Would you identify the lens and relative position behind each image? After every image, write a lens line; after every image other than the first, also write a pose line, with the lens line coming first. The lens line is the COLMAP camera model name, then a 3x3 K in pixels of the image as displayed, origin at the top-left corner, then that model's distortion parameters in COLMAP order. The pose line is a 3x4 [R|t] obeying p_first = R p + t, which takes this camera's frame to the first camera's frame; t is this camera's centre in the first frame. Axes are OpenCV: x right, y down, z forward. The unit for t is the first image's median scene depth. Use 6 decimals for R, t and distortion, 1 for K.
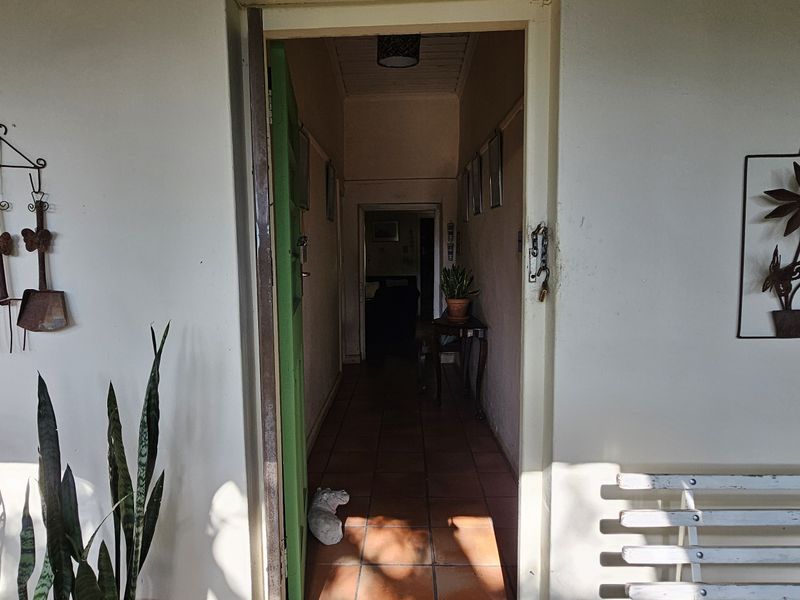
lens RADIAL K [[529.2, 0, 398.1], [0, 529.2, 297.4], [0, 0, 1]] dist [0.004257, 0.000158]
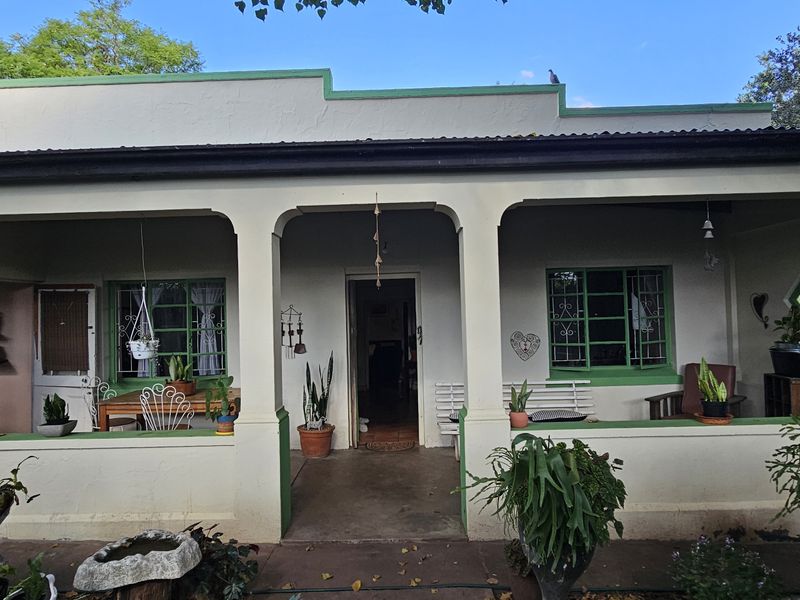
lens RADIAL K [[529.2, 0, 397.6], [0, 529.2, 300.9], [0, 0, 1]] dist [0.004257, 0.000158]
pose [[0.999845, -0.012677, 0.012233, 0.052965], [0.014007, 0.993201, -0.115567, 0.144478], [-0.010685, 0.115720, 0.993224, -3.213456]]
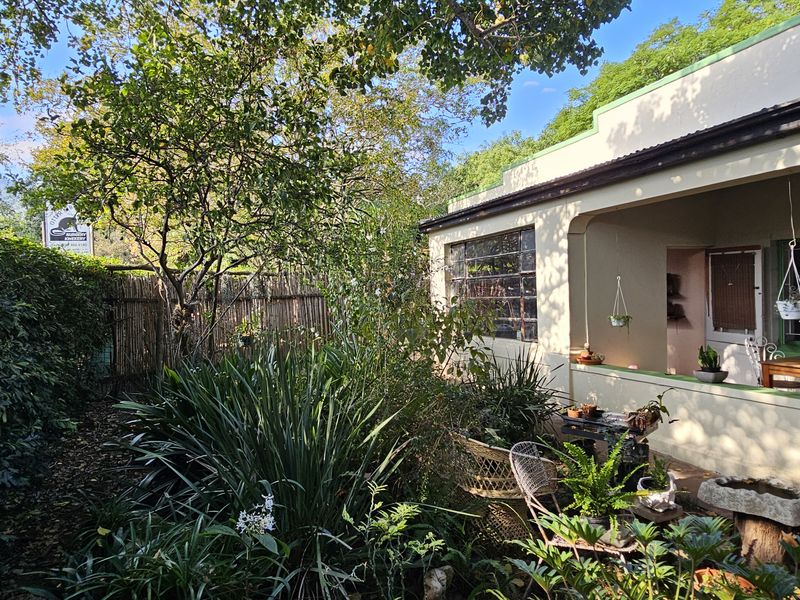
lens RADIAL K [[529.2, 0, 399.8], [0, 529.2, 301.5], [0, 0, 1]] dist [0.004257, 0.000158]
pose [[0.411054, 0.011069, -0.911544, 0.368772], [-0.057307, 0.998262, -0.013720, 0.165603], [0.909808, 0.057878, 0.410975, -3.351603]]
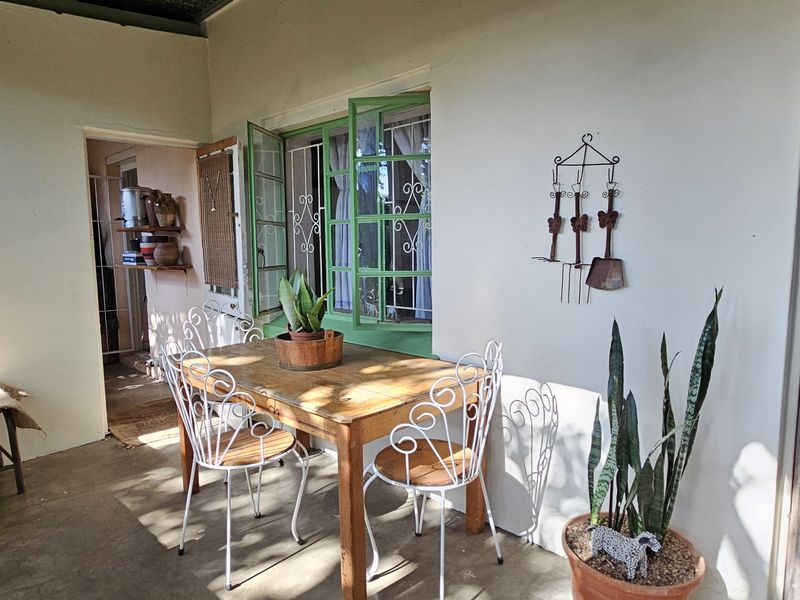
lens RADIAL K [[529.2, 0, 395.1], [0, 529.2, 299.1], [0, 0, 1]] dist [0.004257, 0.000158]
pose [[0.728743, 0.076845, -0.680462, -0.156269], [-0.064286, 0.996972, 0.043742, 0.064583], [0.681763, 0.011868, 0.731477, -0.311917]]
